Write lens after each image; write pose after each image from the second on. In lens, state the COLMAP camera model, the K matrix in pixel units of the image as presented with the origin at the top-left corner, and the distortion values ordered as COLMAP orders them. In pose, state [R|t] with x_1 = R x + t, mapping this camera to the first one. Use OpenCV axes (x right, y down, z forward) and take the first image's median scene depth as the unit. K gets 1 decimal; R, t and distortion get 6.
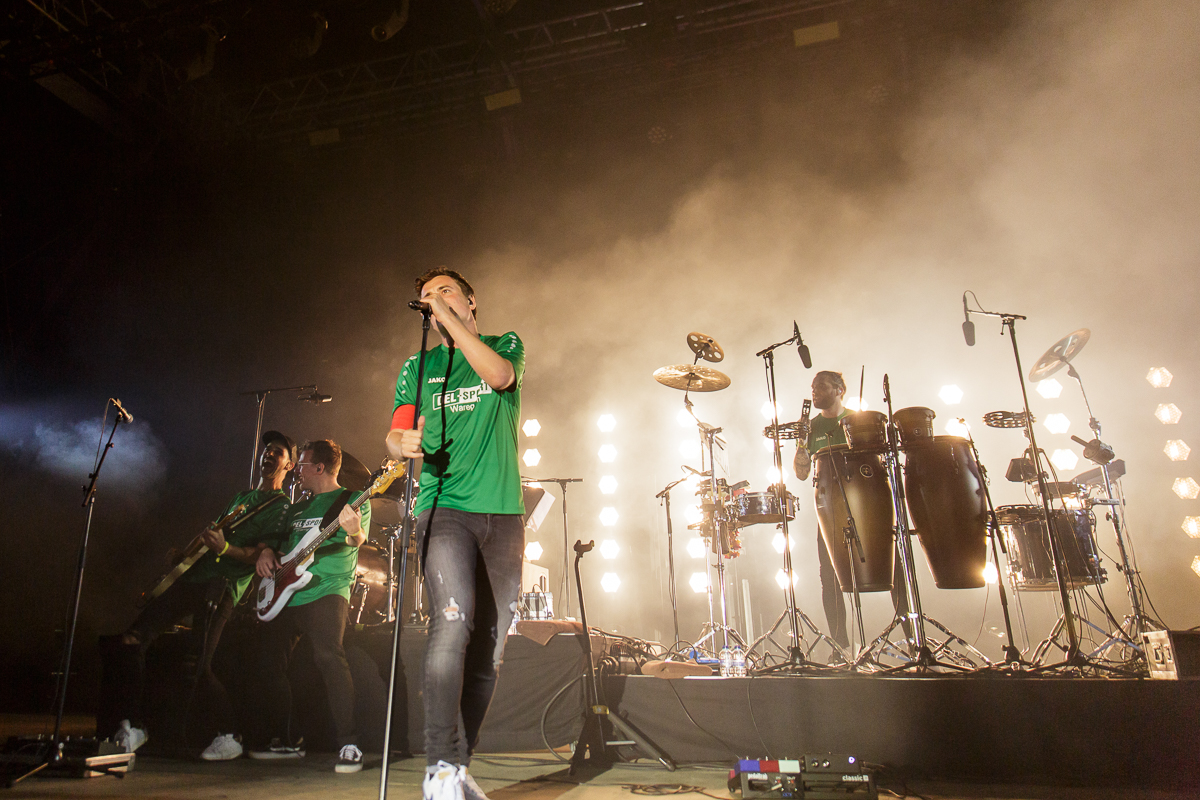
lens RADIAL K [[970.0, 0, 475.2], [0, 970.0, 313.6], [0, 0, 1]] dist [0.007367, -0.001152]
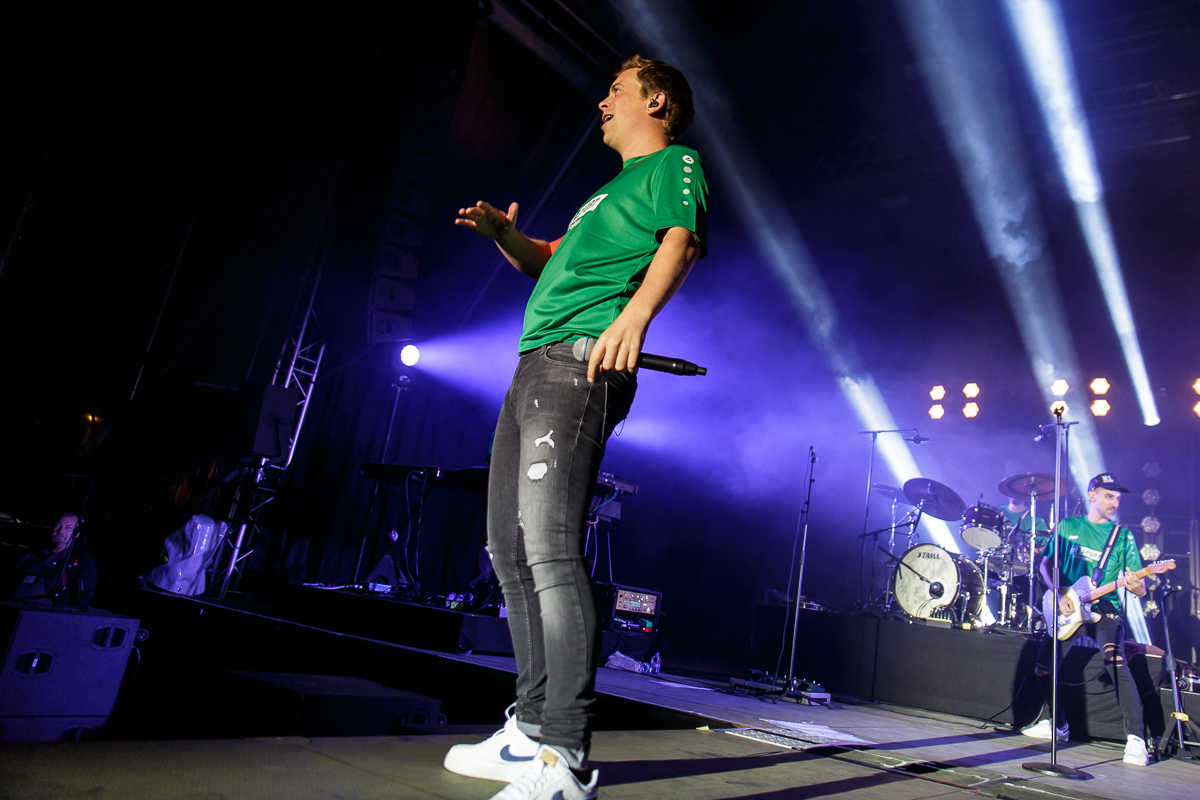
lens RADIAL K [[908.2, 0, 706.4], [0, 908.2, 341.4], [0, 0, 1]] dist [0.006198, 0.004300]
pose [[0.962149, 0.050027, -0.267894, -0.166688], [-0.041481, 0.998436, 0.037470, -0.106470], [0.269349, -0.024939, 0.962720, -0.311582]]
